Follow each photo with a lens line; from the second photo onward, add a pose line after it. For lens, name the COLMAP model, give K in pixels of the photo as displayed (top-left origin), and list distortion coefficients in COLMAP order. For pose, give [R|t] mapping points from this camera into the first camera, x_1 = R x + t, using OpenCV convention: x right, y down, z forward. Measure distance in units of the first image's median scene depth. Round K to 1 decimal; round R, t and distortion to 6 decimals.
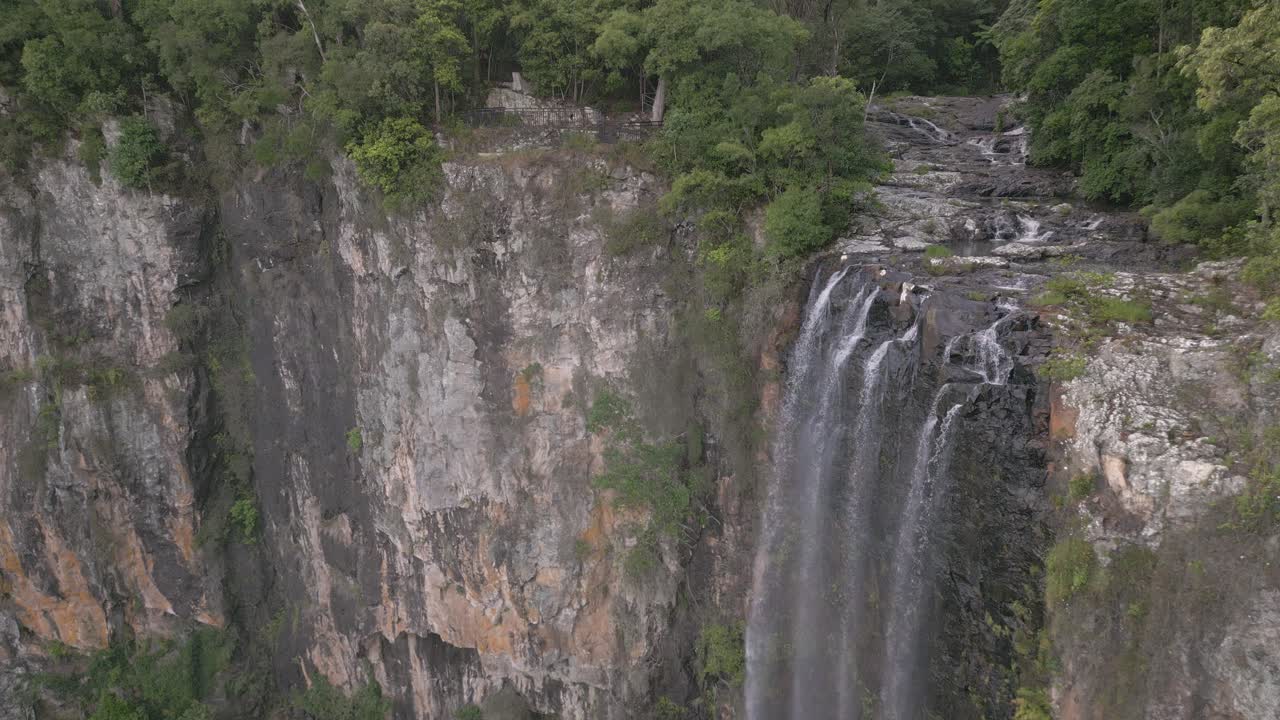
lens RADIAL K [[954.9, 0, 640.0], [0, 954.9, 360.0], [0, 0, 1]] dist [0.132148, 0.000214]
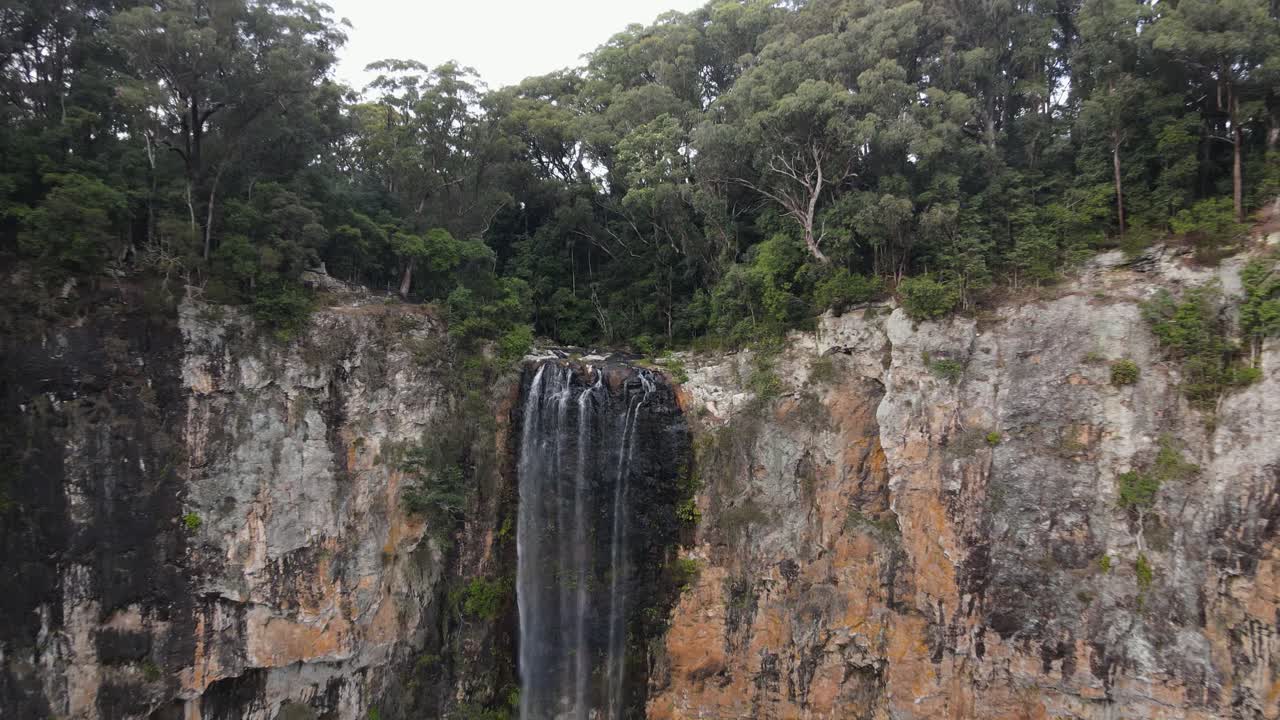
lens RADIAL K [[954.9, 0, 640.0], [0, 954.9, 360.0], [0, 0, 1]] dist [0.132148, 0.000214]
pose [[0.594728, 0.007270, 0.803894, -1.095862], [0.190586, 0.970178, -0.149771, 0.202354], [-0.781009, 0.242284, 0.575607, -0.304151]]
